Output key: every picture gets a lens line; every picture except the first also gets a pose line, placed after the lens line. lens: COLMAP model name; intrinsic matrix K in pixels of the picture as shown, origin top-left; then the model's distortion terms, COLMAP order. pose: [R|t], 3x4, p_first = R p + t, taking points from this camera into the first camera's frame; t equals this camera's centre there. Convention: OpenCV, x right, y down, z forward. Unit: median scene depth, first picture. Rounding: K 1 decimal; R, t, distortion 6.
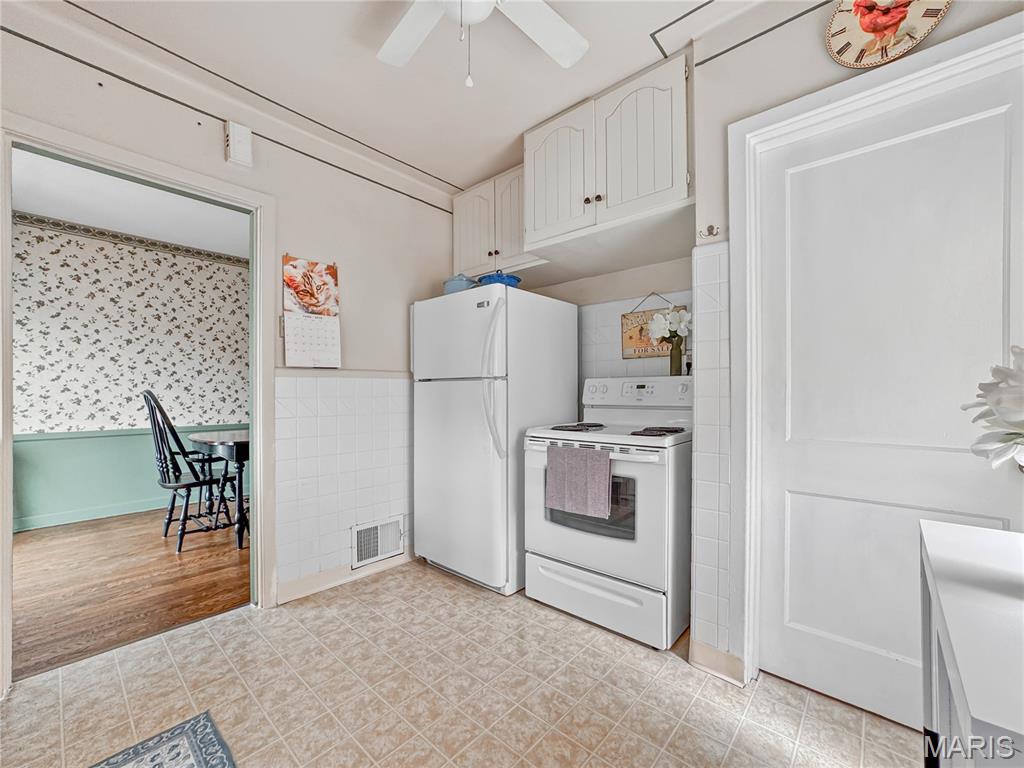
lens RADIAL K [[424.4, 0, 508.7], [0, 424.4, 388.9], [0, 0, 1]] dist [-0.023165, 0.007720]
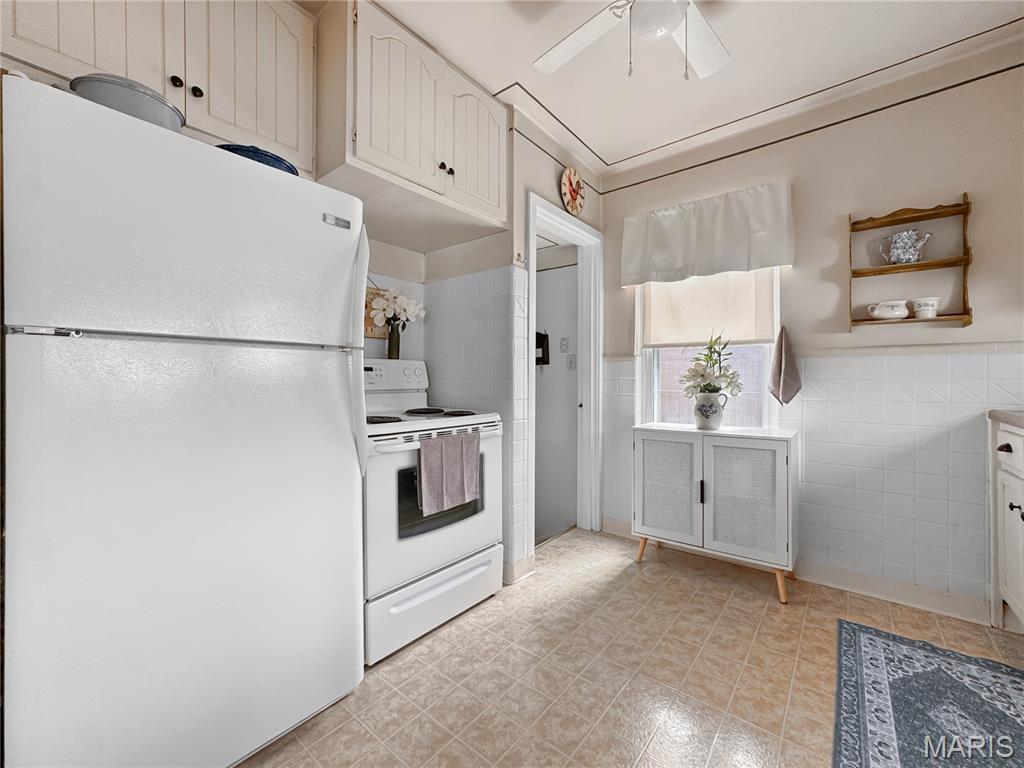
lens RADIAL K [[424.4, 0, 521.4], [0, 424.4, 374.1], [0, 0, 1]] dist [-0.023165, 0.007720]
pose [[-0.061104, 0.008492, 0.998095, -0.817909], [-0.013462, 0.999866, -0.009331, 0.014246], [-0.998041, -0.014006, -0.060981, 0.981414]]
